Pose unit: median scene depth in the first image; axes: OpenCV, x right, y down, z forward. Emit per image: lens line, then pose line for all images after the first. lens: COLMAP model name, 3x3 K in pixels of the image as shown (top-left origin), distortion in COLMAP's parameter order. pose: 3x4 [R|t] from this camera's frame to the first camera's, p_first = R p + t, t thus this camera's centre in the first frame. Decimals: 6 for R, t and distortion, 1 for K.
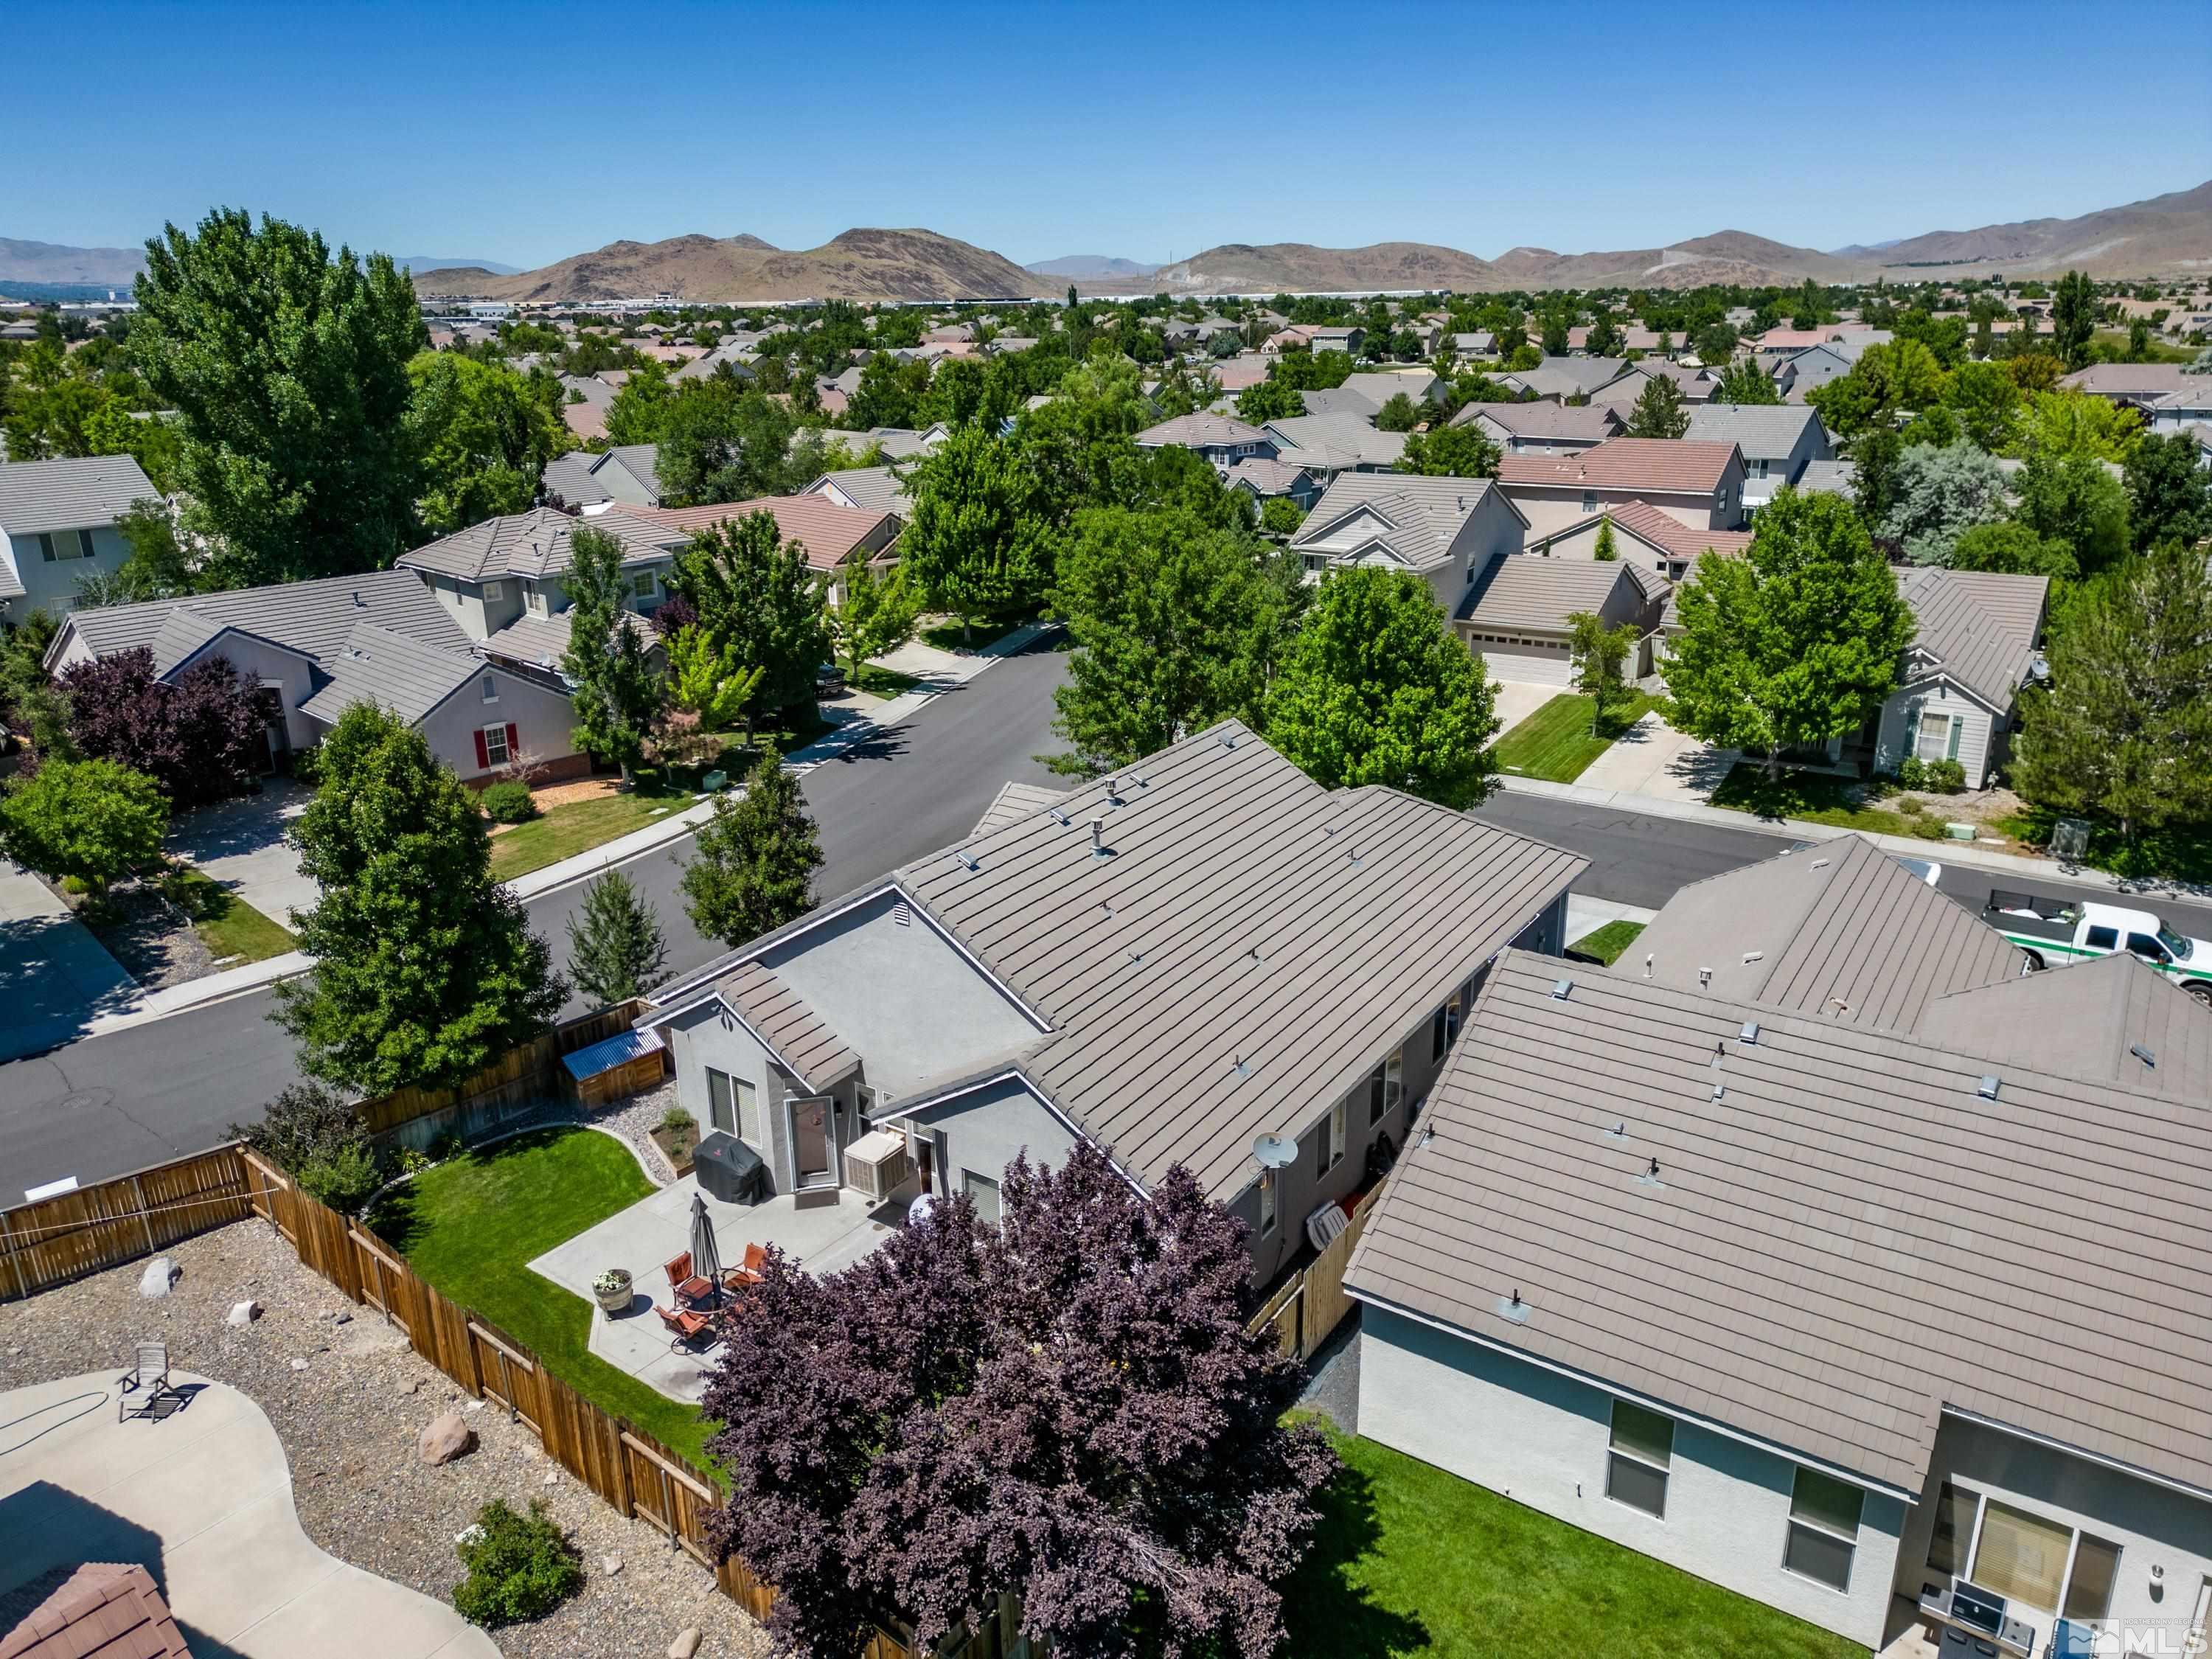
lens RADIAL K [[1553.6, 0, 1106.9], [0, 1553.6, 830.4], [0, 0, 1]] dist [0.070116, -0.059991]
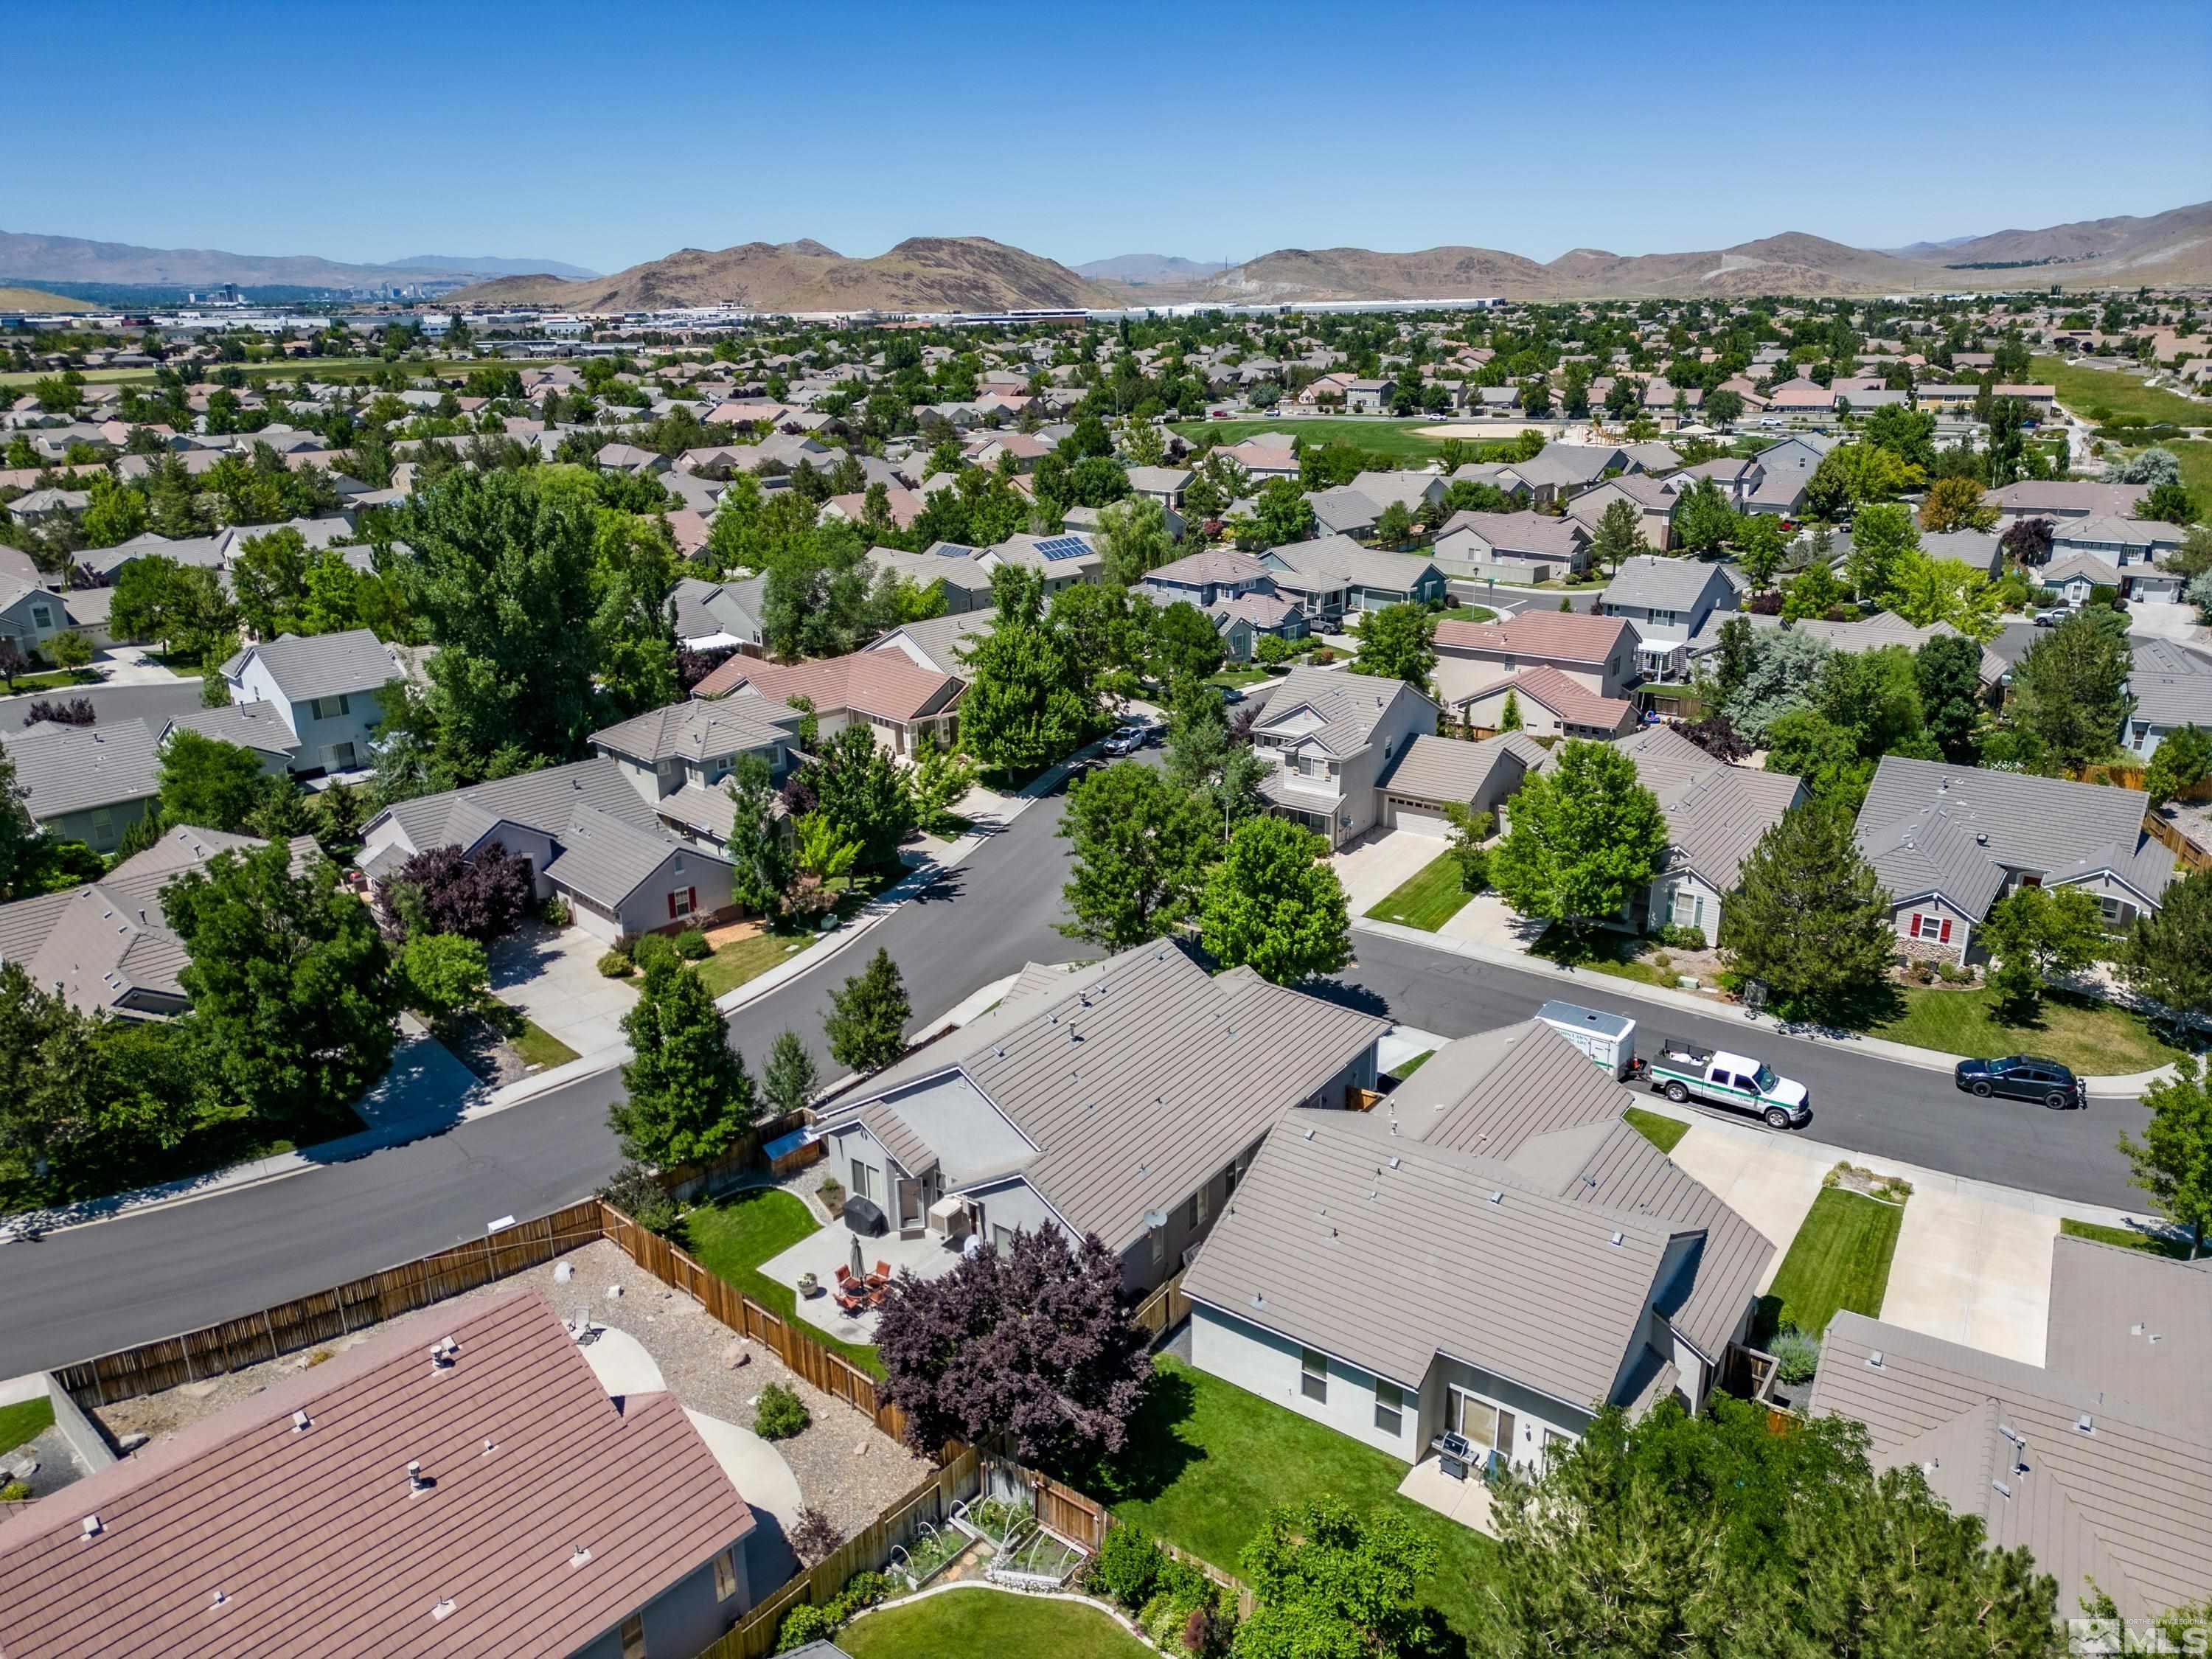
lens RADIAL K [[1556.9, 0, 1106.0], [0, 1556.9, 829.5], [0, 0, 1]] dist [0.086527, -0.081337]
pose [[0.999371, 0.010297, -0.033937, 0.051493], [-0.010184, 0.999942, 0.003499, -0.133373], [0.033972, -0.003151, 0.999418, -0.441832]]
